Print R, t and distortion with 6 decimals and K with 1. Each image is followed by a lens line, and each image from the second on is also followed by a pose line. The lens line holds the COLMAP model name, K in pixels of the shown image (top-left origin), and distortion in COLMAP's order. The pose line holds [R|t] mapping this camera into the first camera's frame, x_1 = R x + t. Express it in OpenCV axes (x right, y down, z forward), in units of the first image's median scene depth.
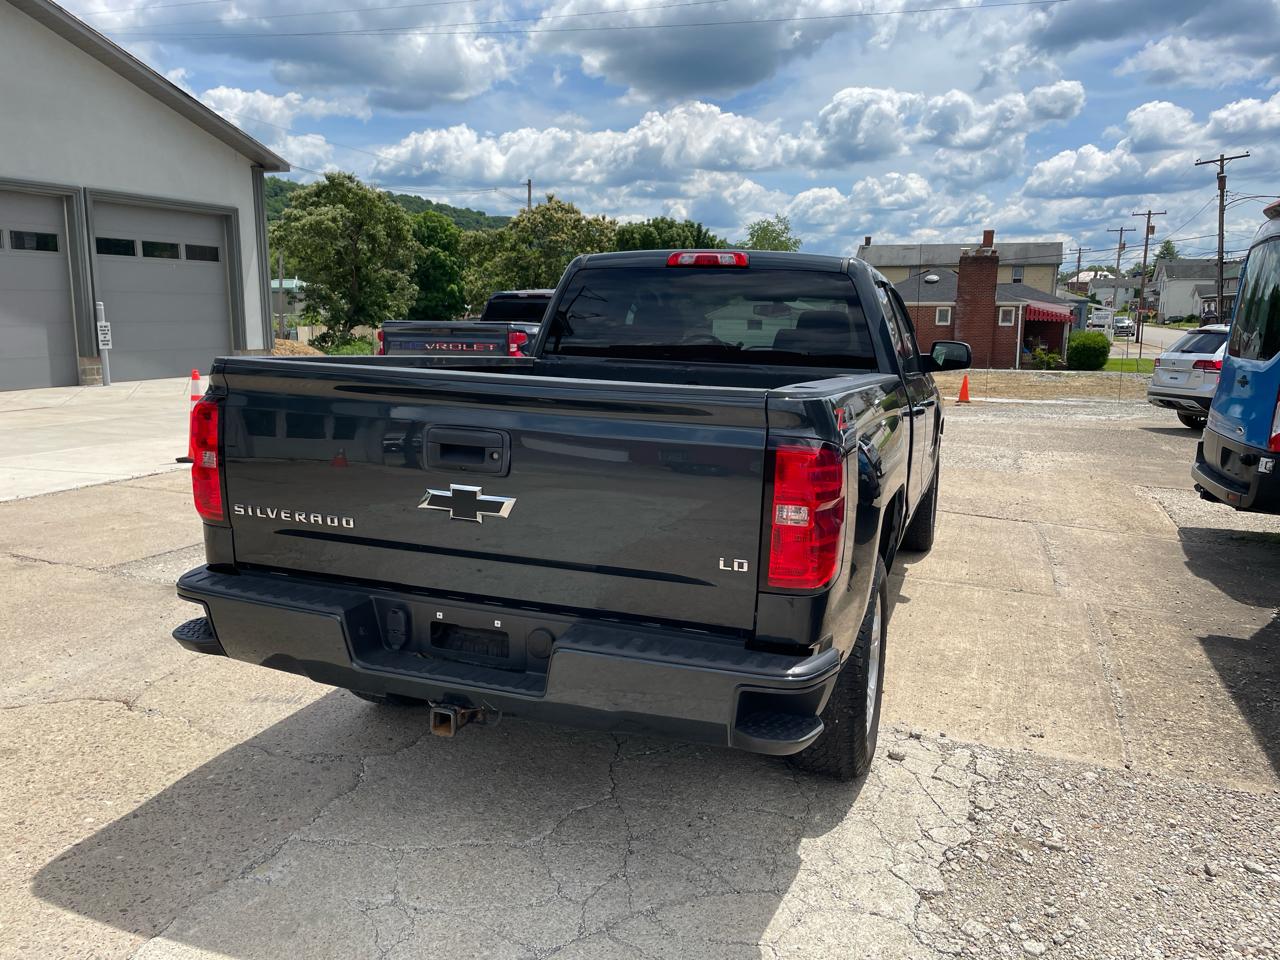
lens RADIAL K [[965.5, 0, 655.5], [0, 965.5, 488.3], [0, 0, 1]] dist [0.086309, -0.111772]
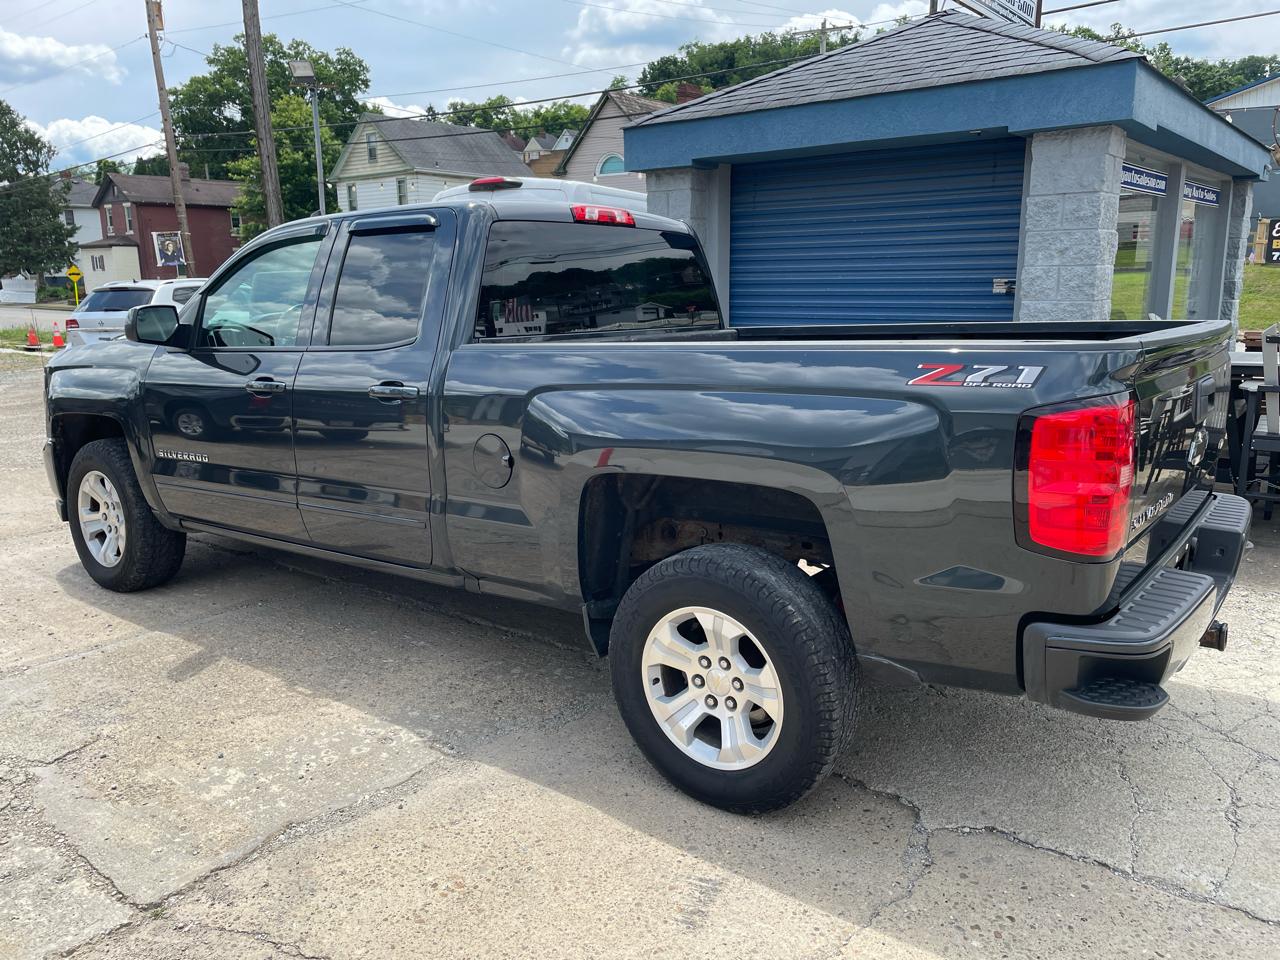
lens RADIAL K [[965.5, 0, 652.5], [0, 965.5, 479.9], [0, 0, 1]] dist [0.086309, -0.111772]
pose [[0.301174, -0.216394, 0.928691, -0.795656], [0.183122, 0.968909, 0.166379, -0.137660], [-0.935821, 0.119955, 0.331437, 0.675345]]
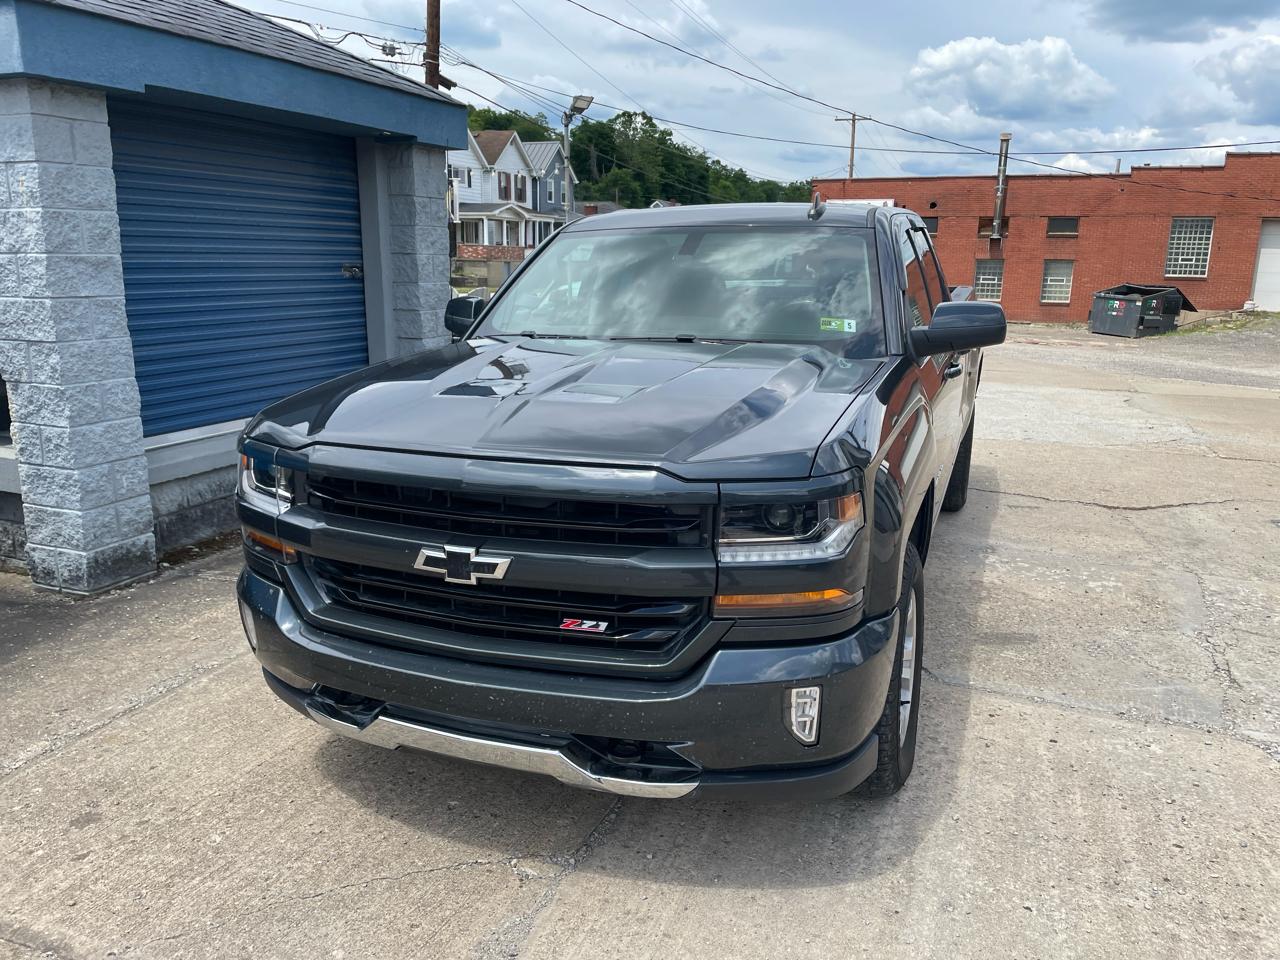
lens RADIAL K [[965.5, 0, 655.2], [0, 965.5, 486.2], [0, 0, 1]] dist [0.086309, -0.111772]
pose [[-0.999201, -0.034066, 0.020896, 0.173504], [-0.022822, 0.915612, 0.401414, -0.399085], [-0.032807, 0.400616, -0.915658, 2.163165]]
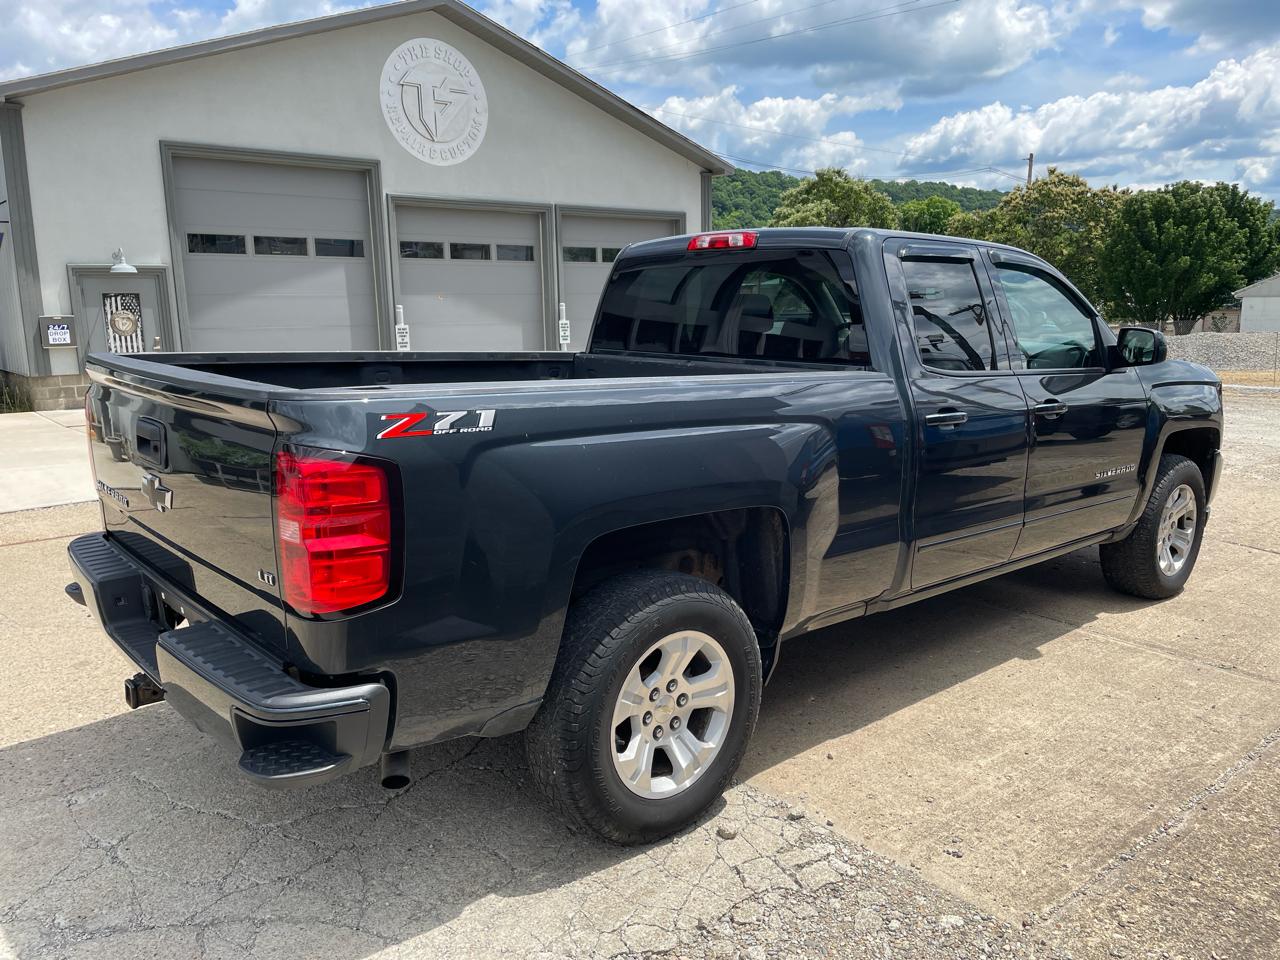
lens RADIAL K [[965.5, 0, 657.0], [0, 965.5, 490.3], [0, 0, 1]] dist [0.086309, -0.111772]
pose [[0.871743, 0.068408, -0.485164, 0.441126], [-0.062301, 0.997644, 0.028724, -0.028441], [0.485986, 0.005186, 0.873951, 0.185126]]
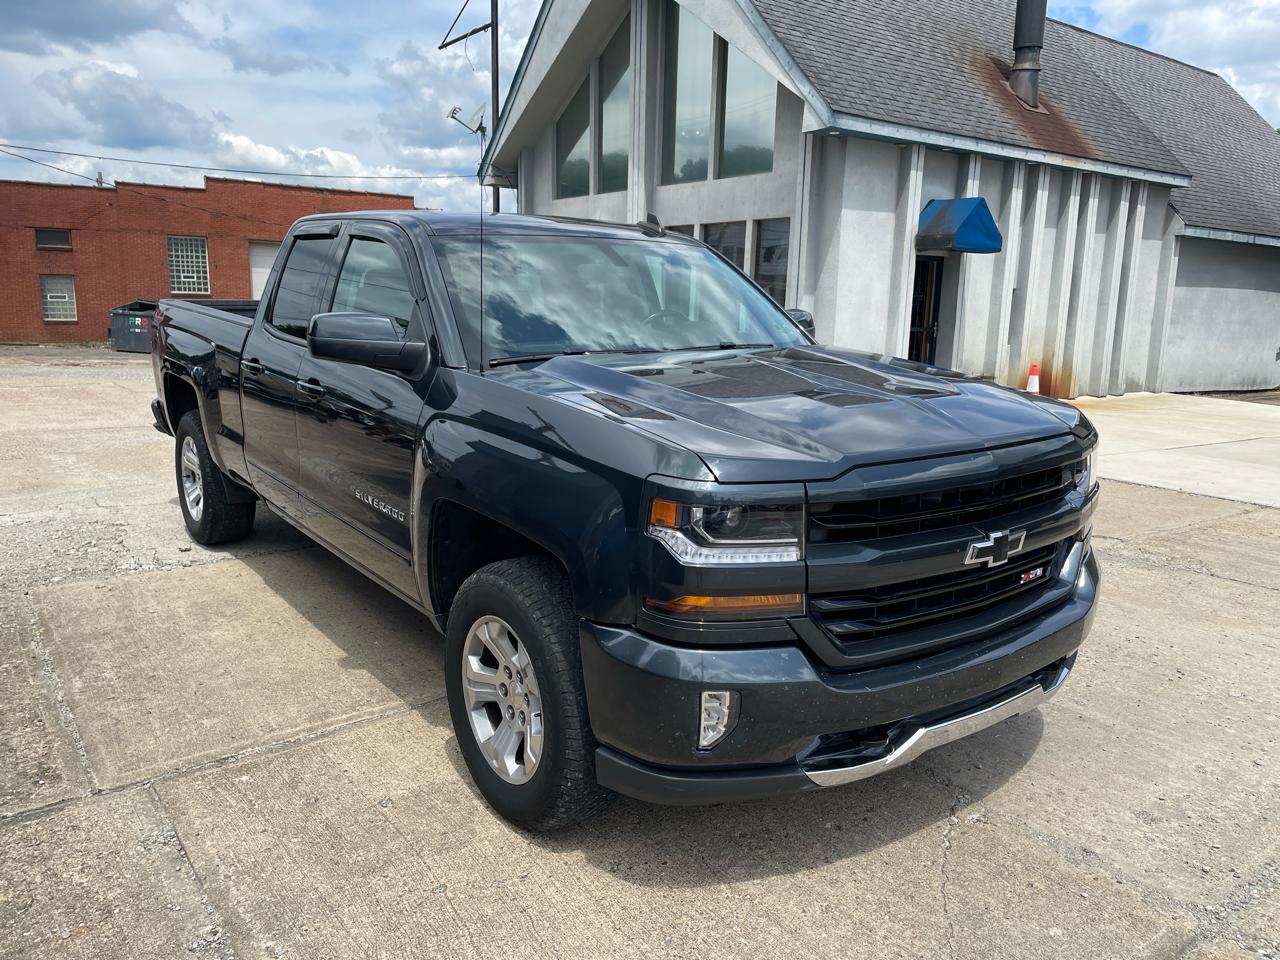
lens RADIAL K [[965.5, 0, 652.7], [0, 965.5, 487.9], [0, 0, 1]] dist [0.086309, -0.111772]
pose [[-0.552777, 0.136021, -0.822154, 0.857370], [-0.180082, 0.943779, 0.277222, -0.304786], [0.813639, 0.301296, -0.497204, 1.818167]]
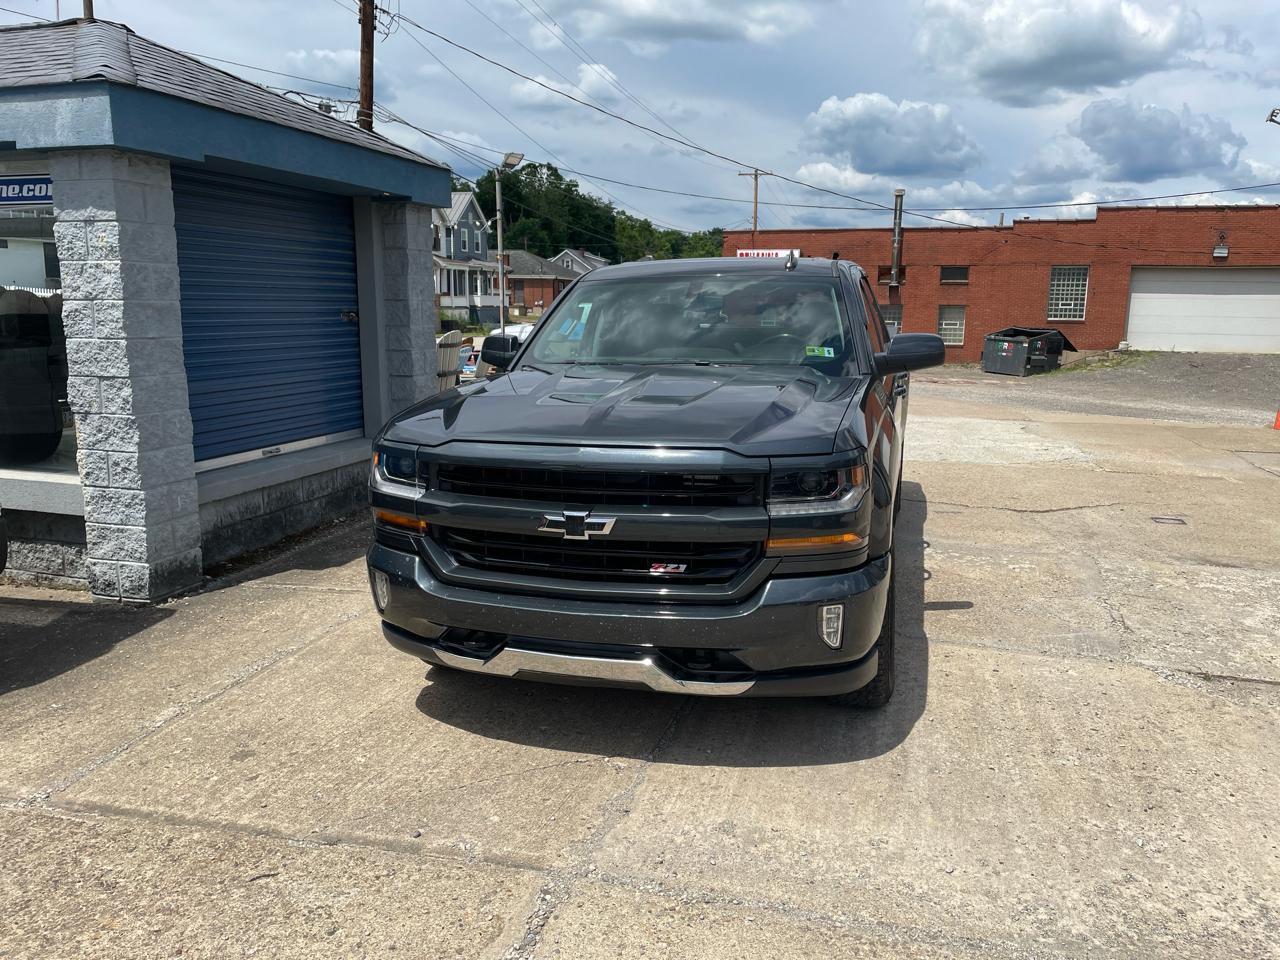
lens RADIAL K [[965.5, 0, 655.8], [0, 965.5, 477.2], [0, 0, 1]] dist [0.086309, -0.111772]
pose [[-0.997487, -0.011665, -0.069887, 0.278169], [-0.035329, 0.936877, 0.347869, -0.426861], [0.061418, 0.349464, -0.934935, 2.351023]]
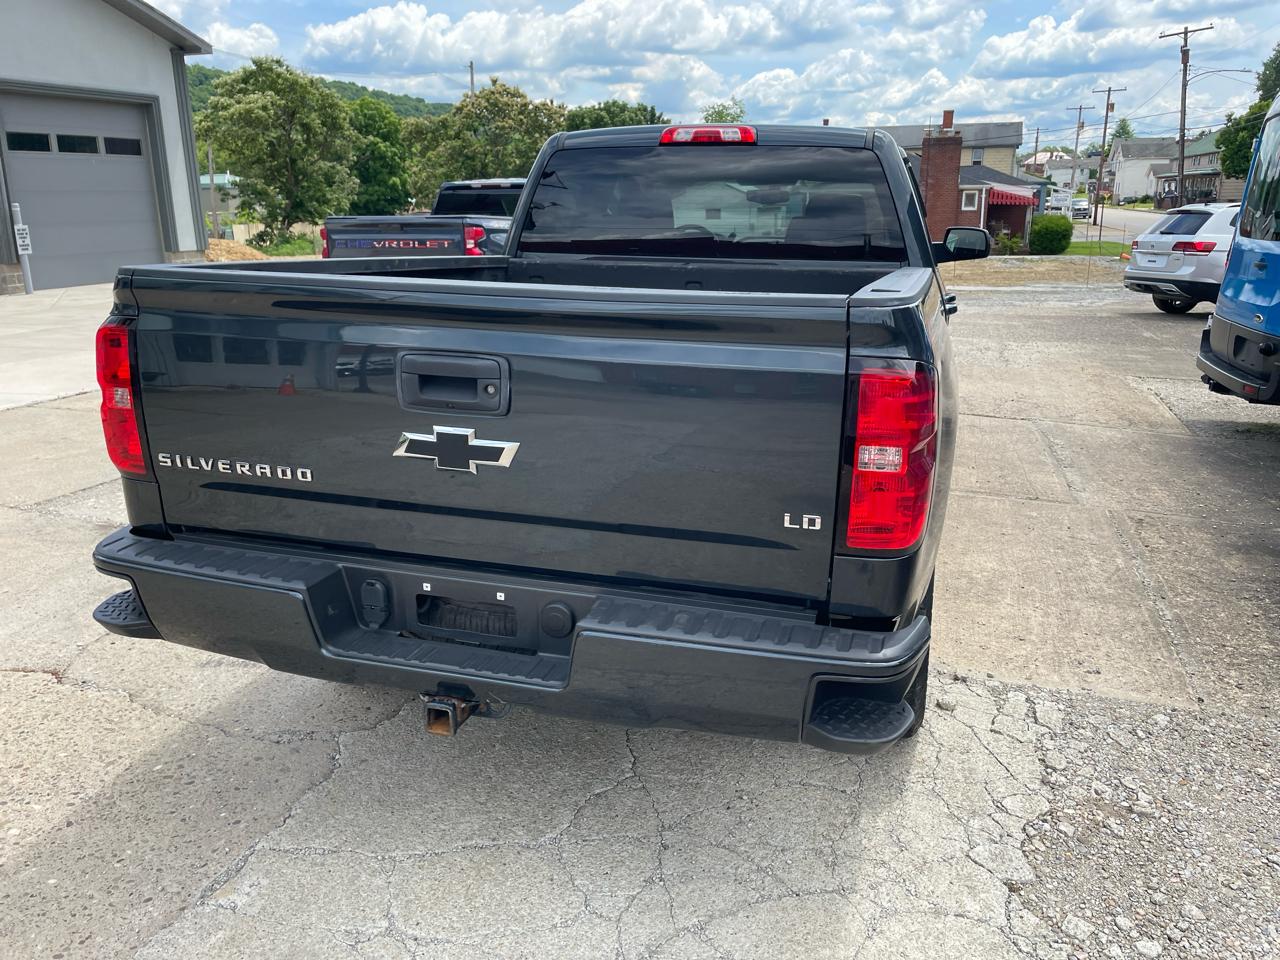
lens RADIAL K [[965.5, 0, 655.3], [0, 965.5, 478.7], [0, 0, 1]] dist [0.086309, -0.111772]
pose [[0.998668, -0.030683, 0.041483, -0.036441], [0.026531, 0.994914, 0.097169, -0.018418], [-0.044254, -0.095939, 0.994403, 0.113602]]
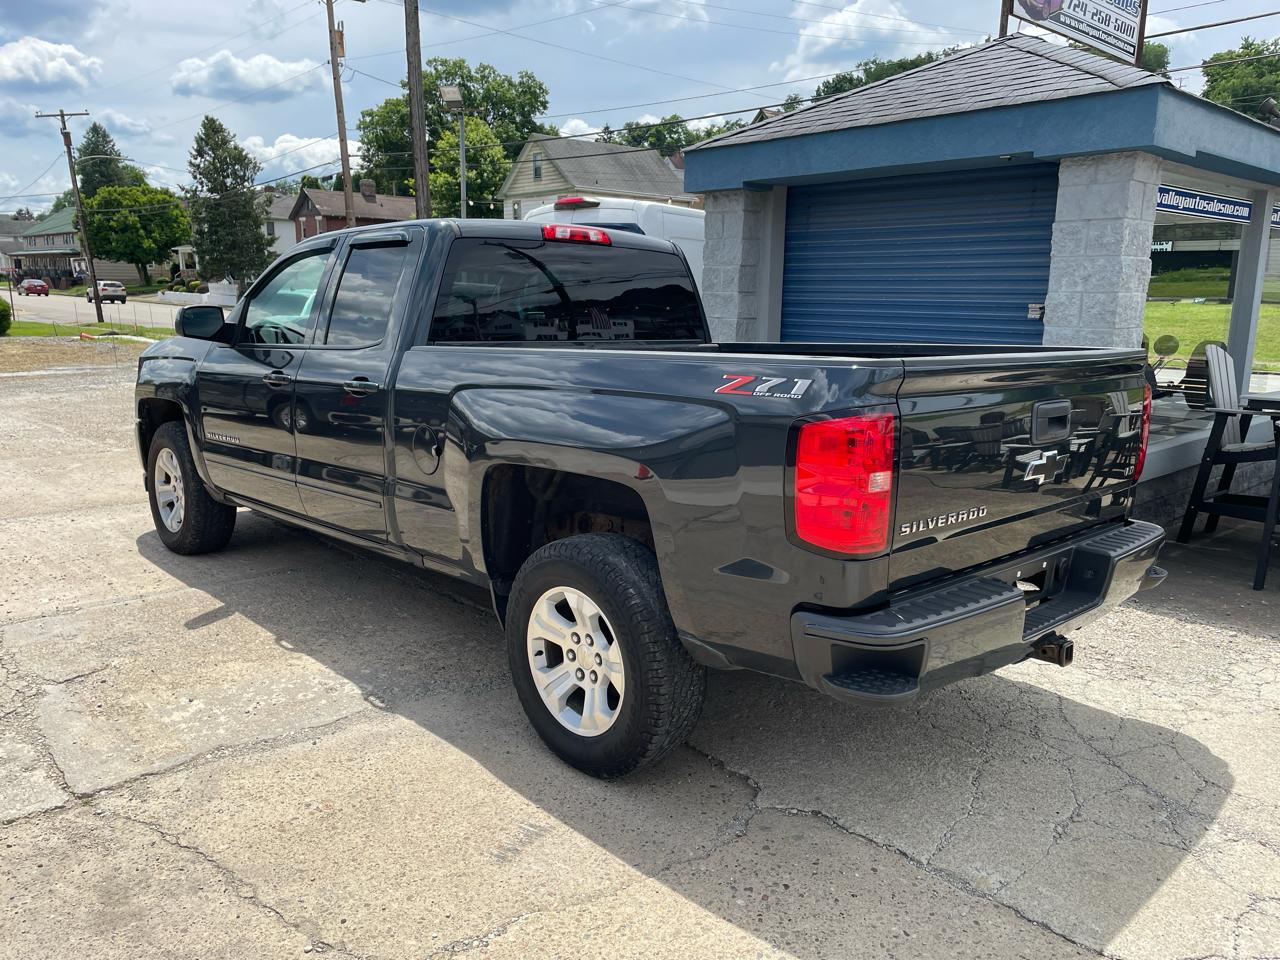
lens RADIAL K [[965.5, 0, 653.2], [0, 965.5, 487.9], [0, 0, 1]] dist [0.086309, -0.111772]
pose [[0.454473, -0.186100, 0.871104, -0.788381], [0.150317, 0.979930, 0.130926, -0.100834], [-0.877986, 0.071439, 0.473326, 0.478849]]
